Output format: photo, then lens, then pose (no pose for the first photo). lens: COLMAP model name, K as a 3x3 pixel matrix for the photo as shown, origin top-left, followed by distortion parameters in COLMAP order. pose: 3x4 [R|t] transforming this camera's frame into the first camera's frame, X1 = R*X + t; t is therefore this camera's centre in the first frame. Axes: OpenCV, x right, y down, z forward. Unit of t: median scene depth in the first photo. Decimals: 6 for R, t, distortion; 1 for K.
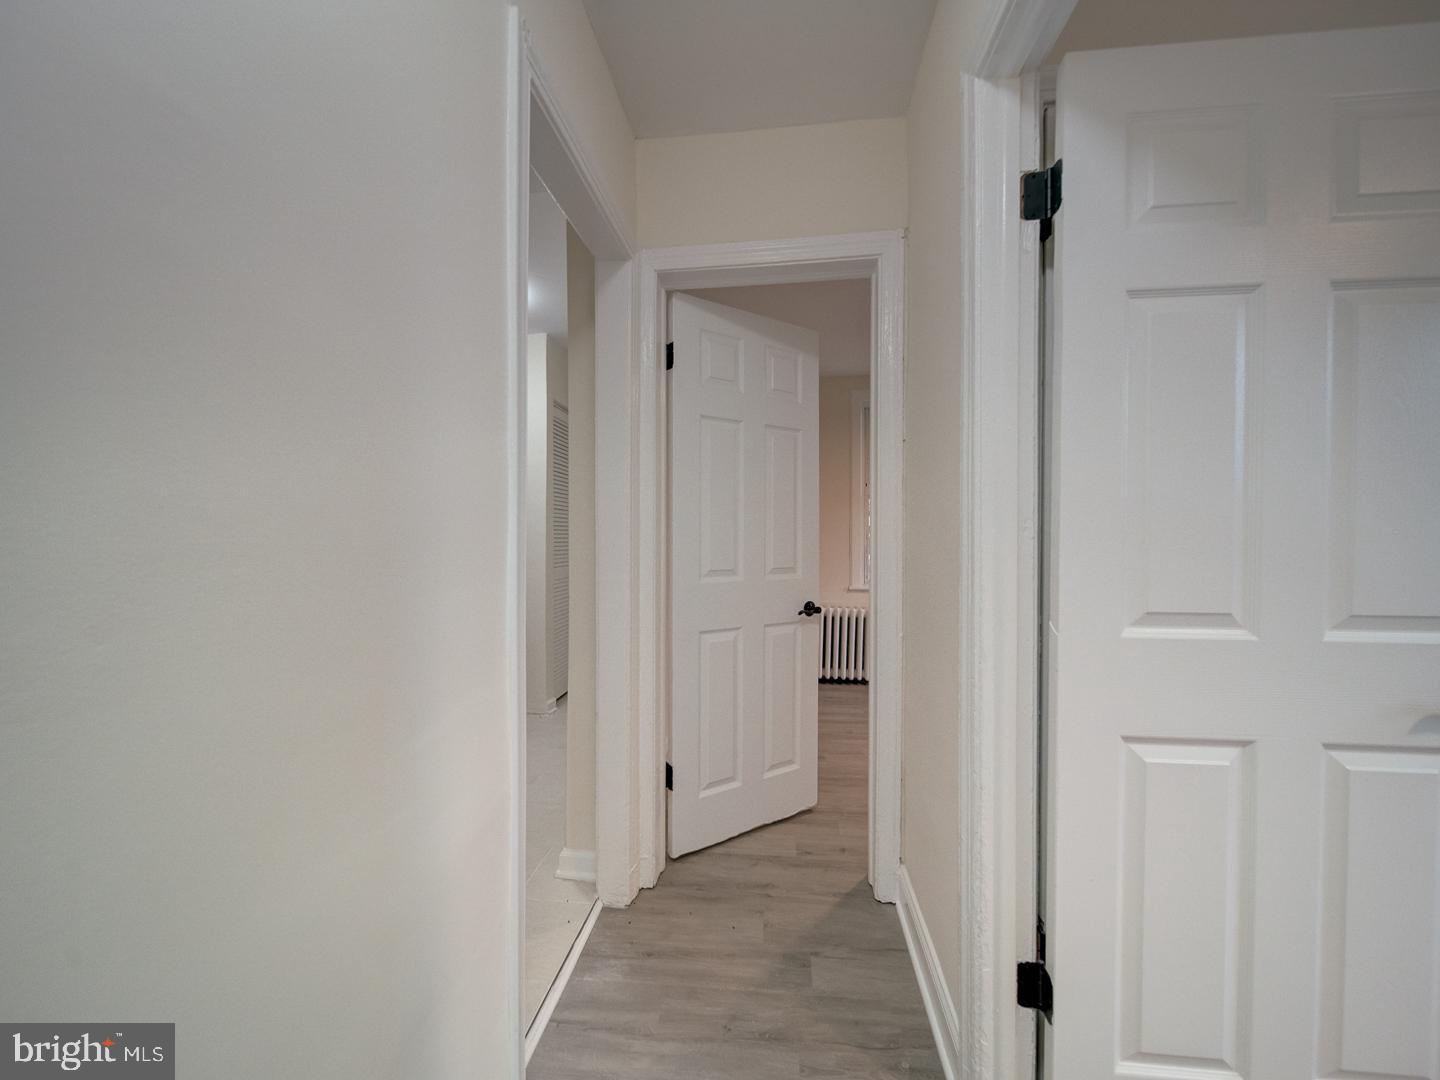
lens RADIAL K [[594.8, 0, 716.5], [0, 594.8, 544.3], [0, 0, 1]] dist [-0.001429, -0.001081]
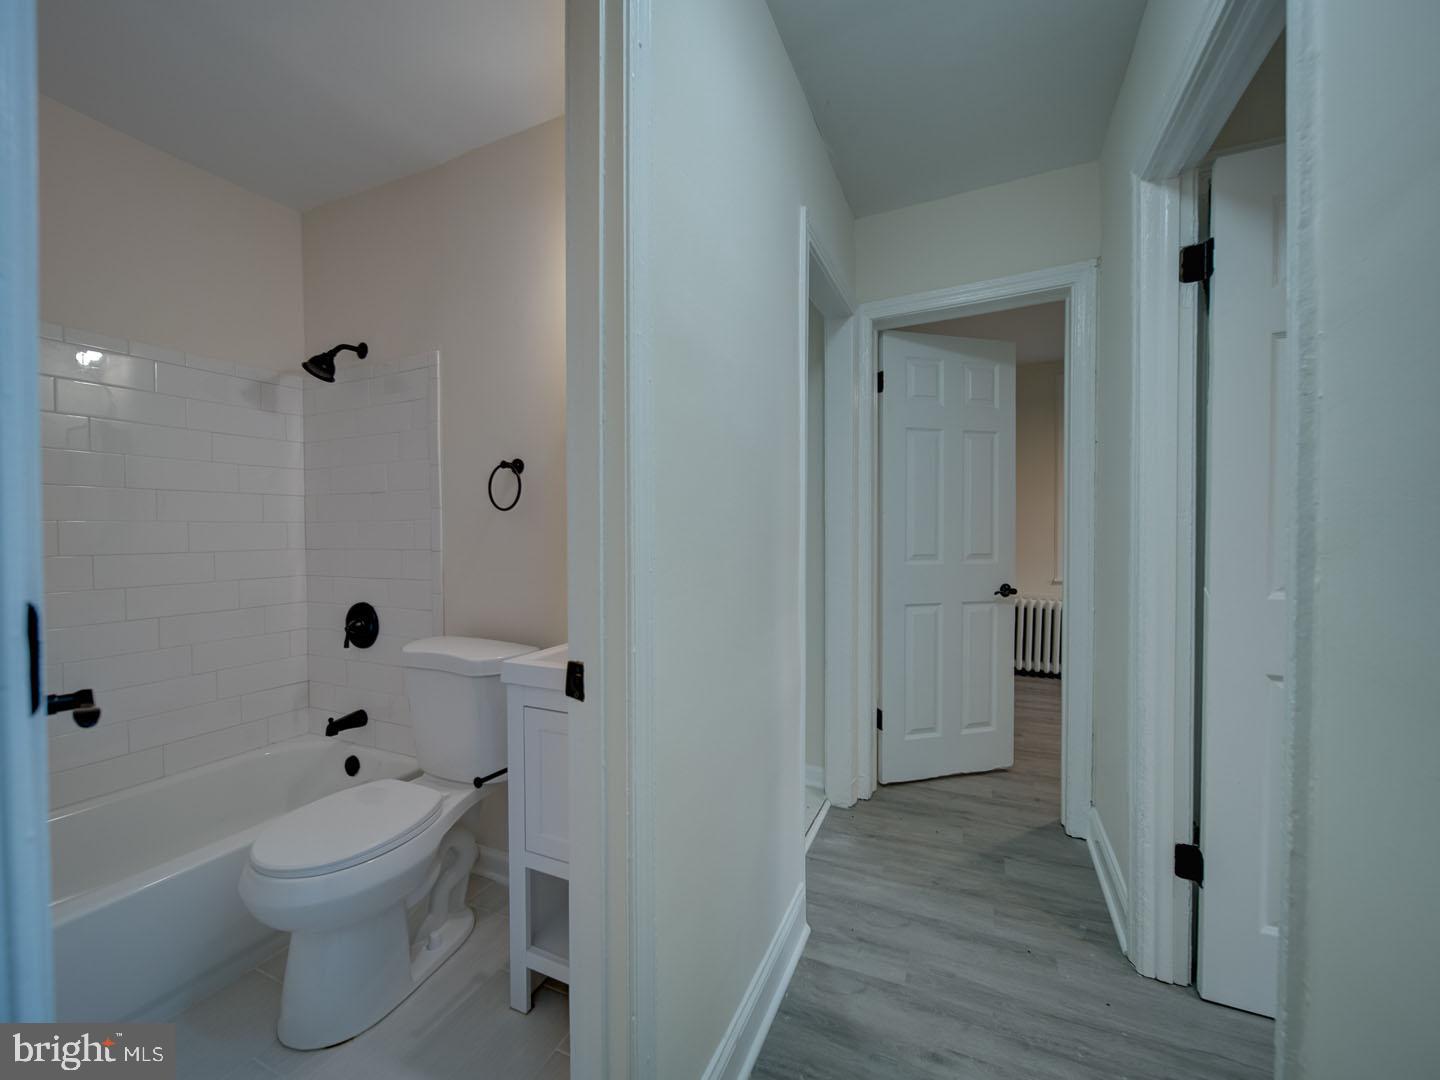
lens RADIAL K [[594.8, 0, 693.8], [0, 594.8, 547.7], [0, 0, 1]] dist [-0.001429, -0.001081]
pose [[0.944791, 0.000254, -0.327673, -0.045584], [0.005068, 0.999869, 0.015386, 0.009936], [0.327633, -0.016197, 0.944666, -0.358106]]
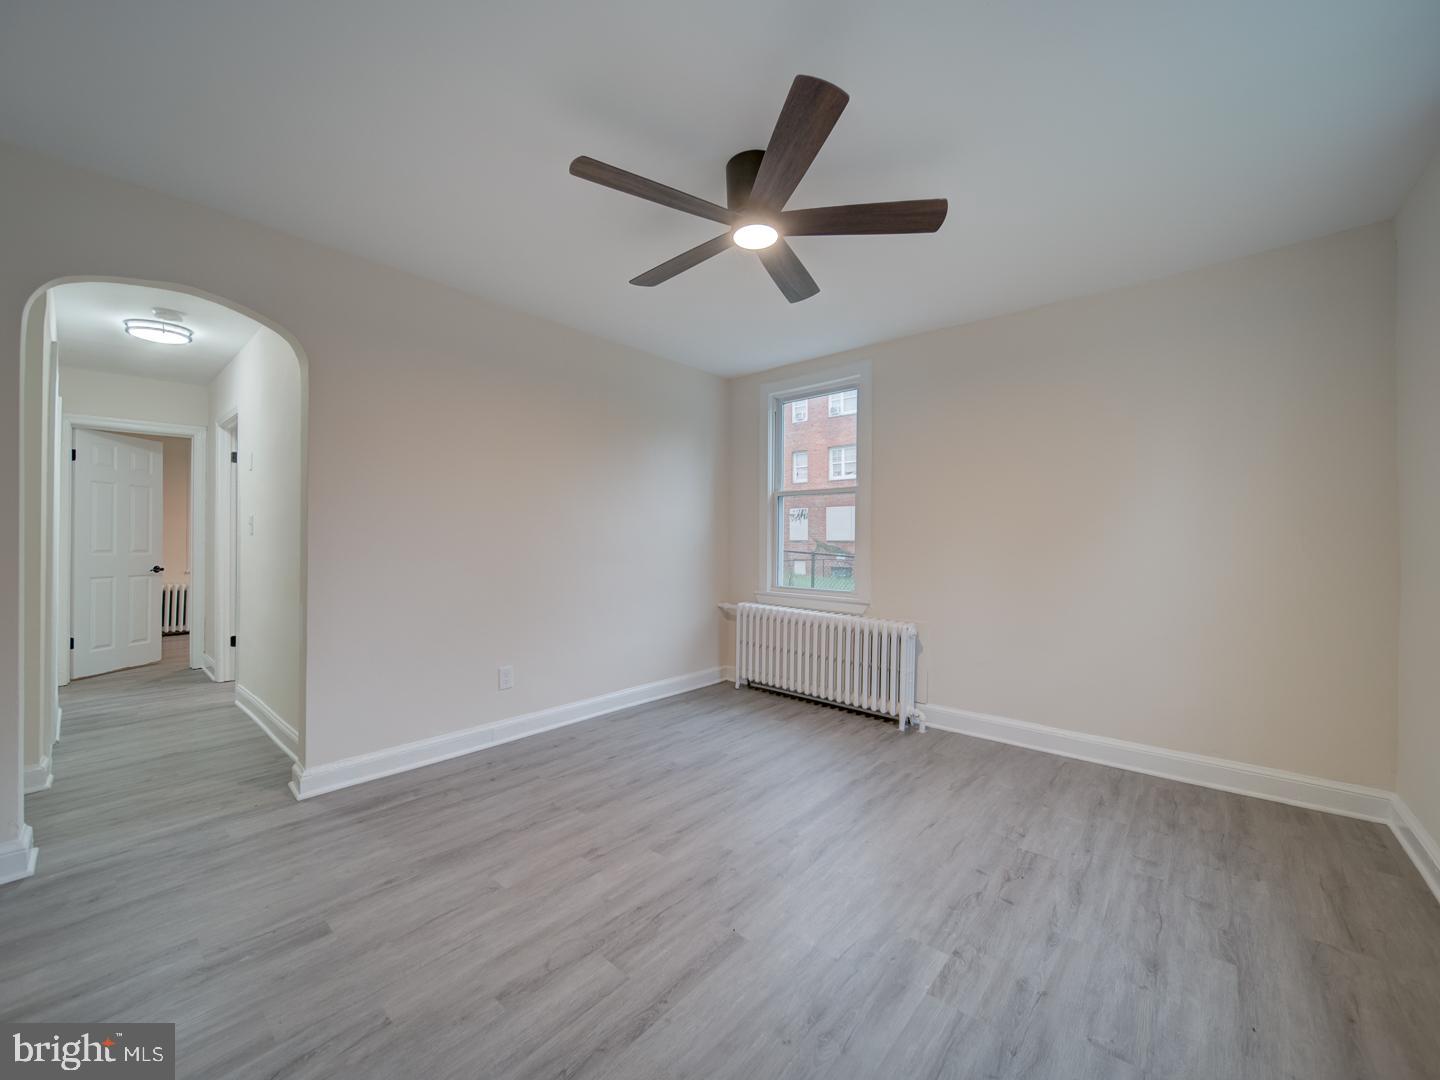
lens RADIAL K [[594.8, 0, 740.4], [0, 594.8, 539.8], [0, 0, 1]] dist [-0.001429, -0.001081]
pose [[0.574209, 0.001091, 0.818708, -0.541251], [0.003814, 0.999985, -0.004008, 0.028096], [-0.818700, 0.005424, 0.574196, -2.734445]]
